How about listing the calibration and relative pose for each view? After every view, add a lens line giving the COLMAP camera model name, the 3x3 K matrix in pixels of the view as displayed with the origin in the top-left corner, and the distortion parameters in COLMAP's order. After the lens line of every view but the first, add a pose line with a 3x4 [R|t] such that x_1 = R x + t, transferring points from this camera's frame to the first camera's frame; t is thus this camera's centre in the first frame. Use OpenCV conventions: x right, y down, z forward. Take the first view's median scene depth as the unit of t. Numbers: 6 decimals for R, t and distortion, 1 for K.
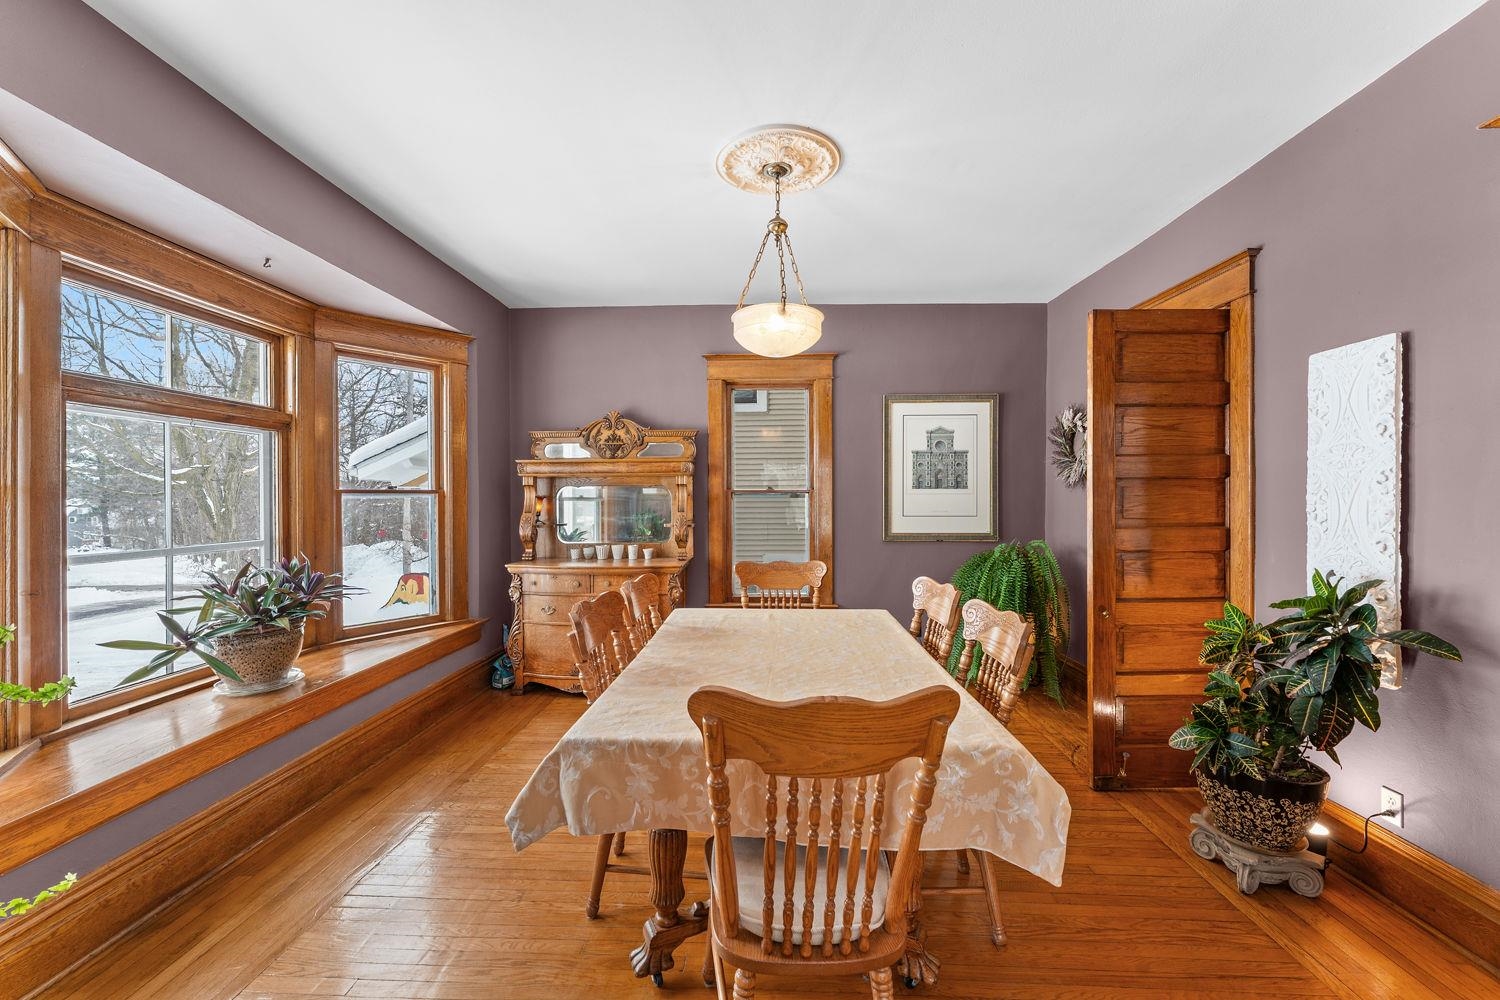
lens RADIAL K [[604.7, 0, 750.0], [0, 604.7, 500.0], [0, 0, 1]] dist [0.001278, 0.000227]
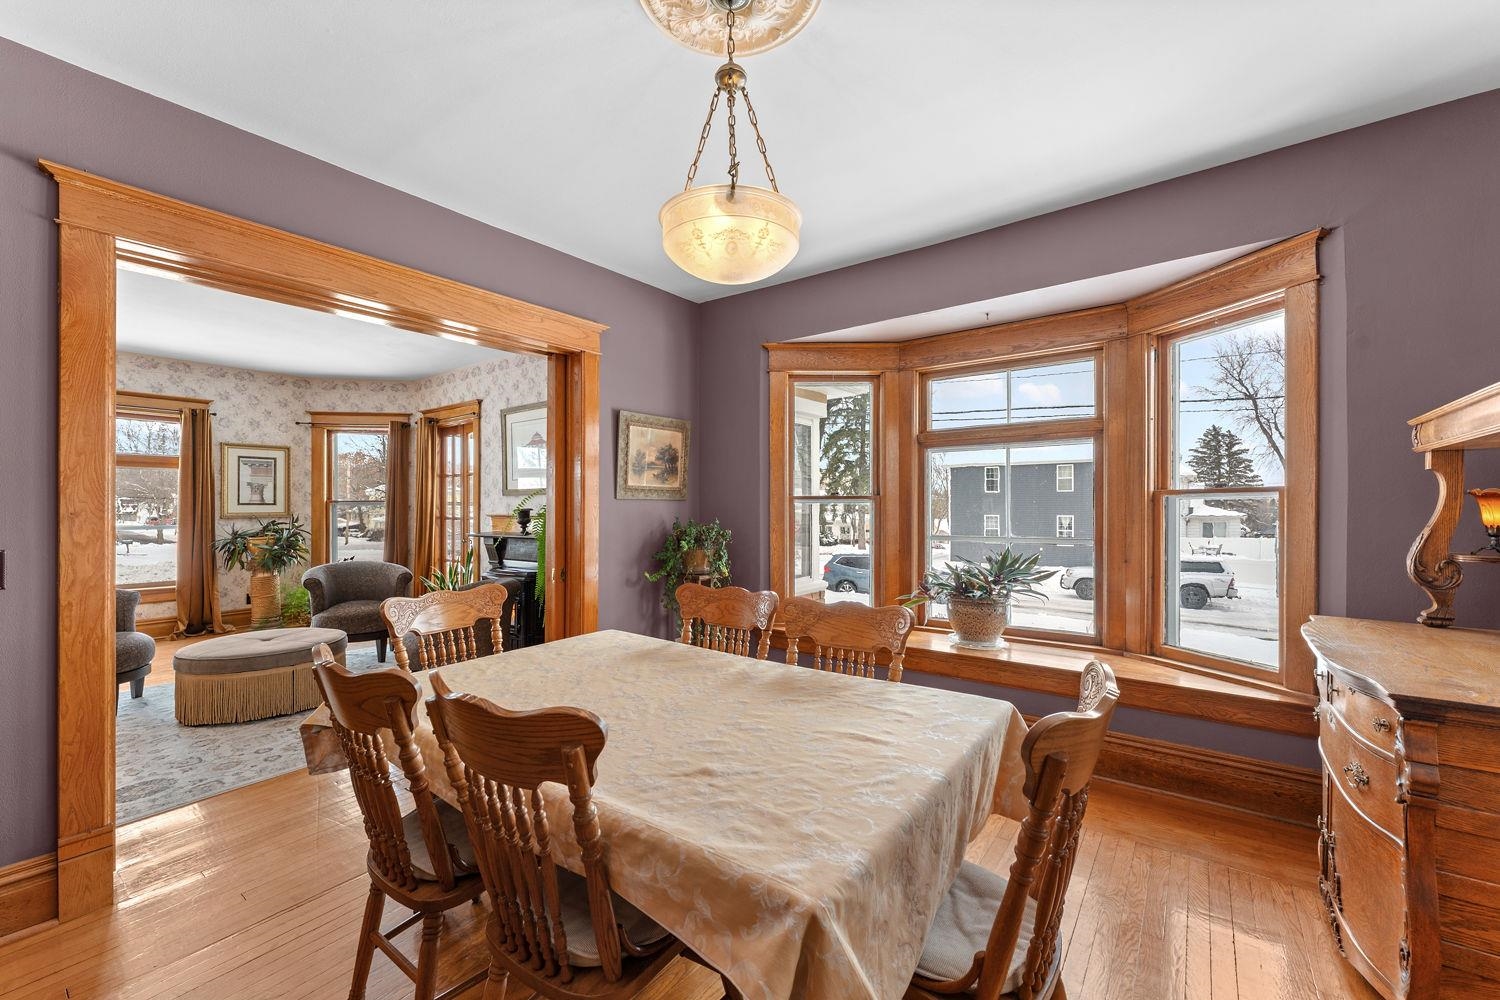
lens RADIAL K [[614.1, 0, 750.0], [0, 614.1, 500.0], [0, 0, 1]] dist [-0.000192, 0.000001]
pose [[-0.575817, -0.004158, -0.817568, 0.341653], [0.001080, 0.999982, -0.005847, -0.001518], [0.817578, -0.004250, -0.575802, 0.867305]]
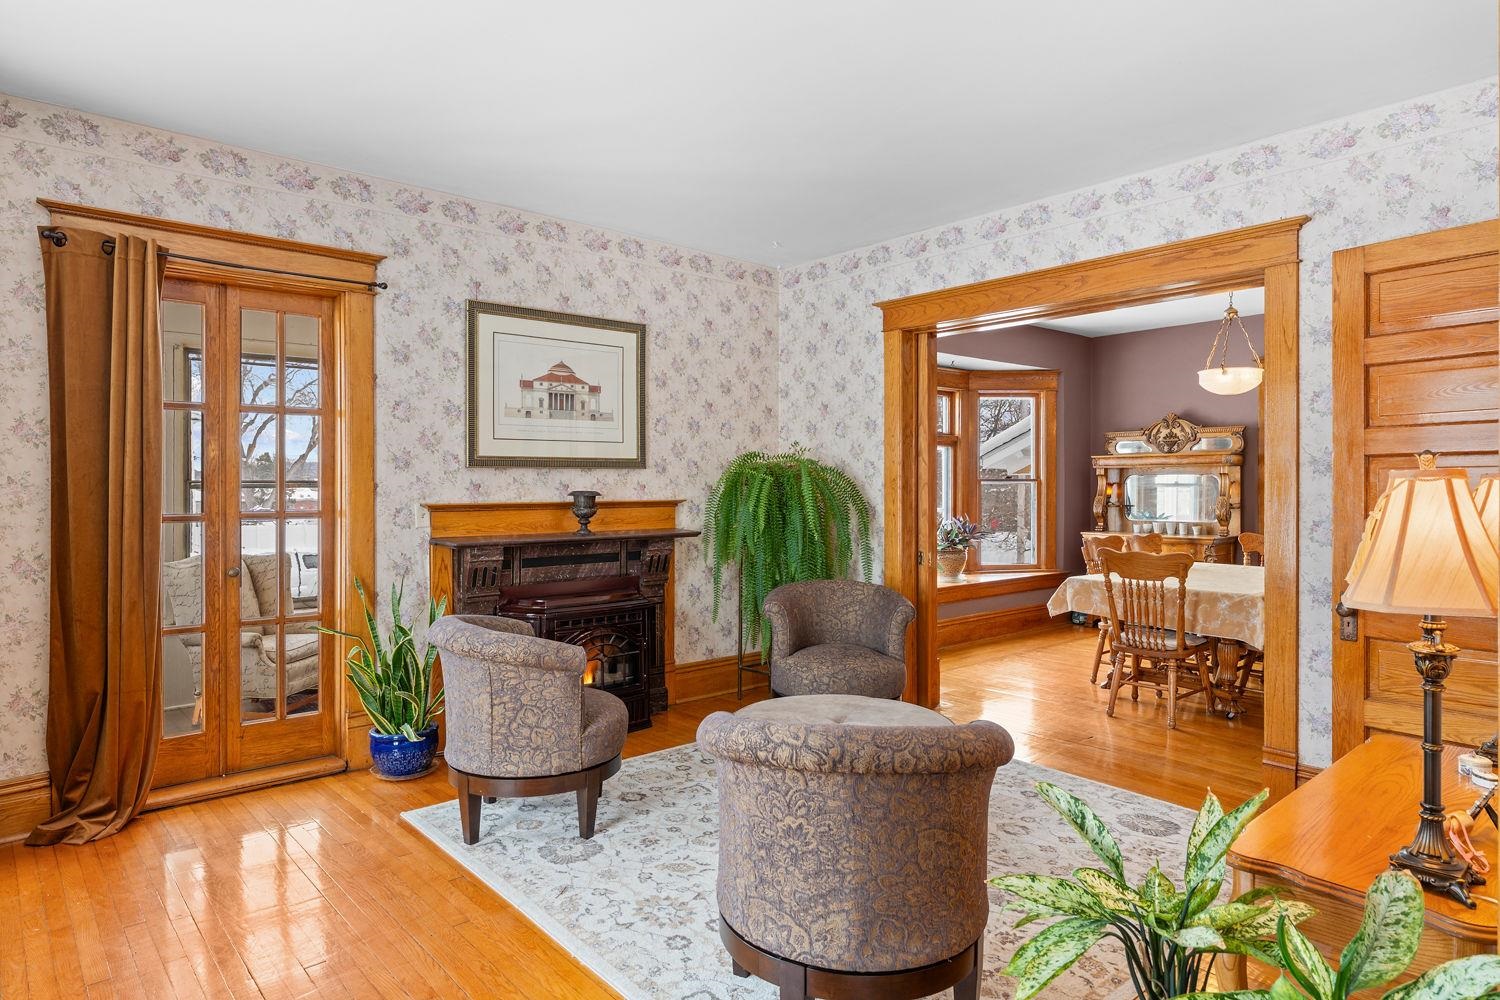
lens RADIAL K [[863.9, 0, 750.0], [0, 863.9, 500.0], [0, 0, 1]] dist [-0.029001, -0.000055]
pose [[0.681209, 0.016886, -0.731894, 0.494705], [-0.004180, 0.999807, 0.019177, -0.002079], [0.732077, -0.010005, 0.681148, -0.854440]]
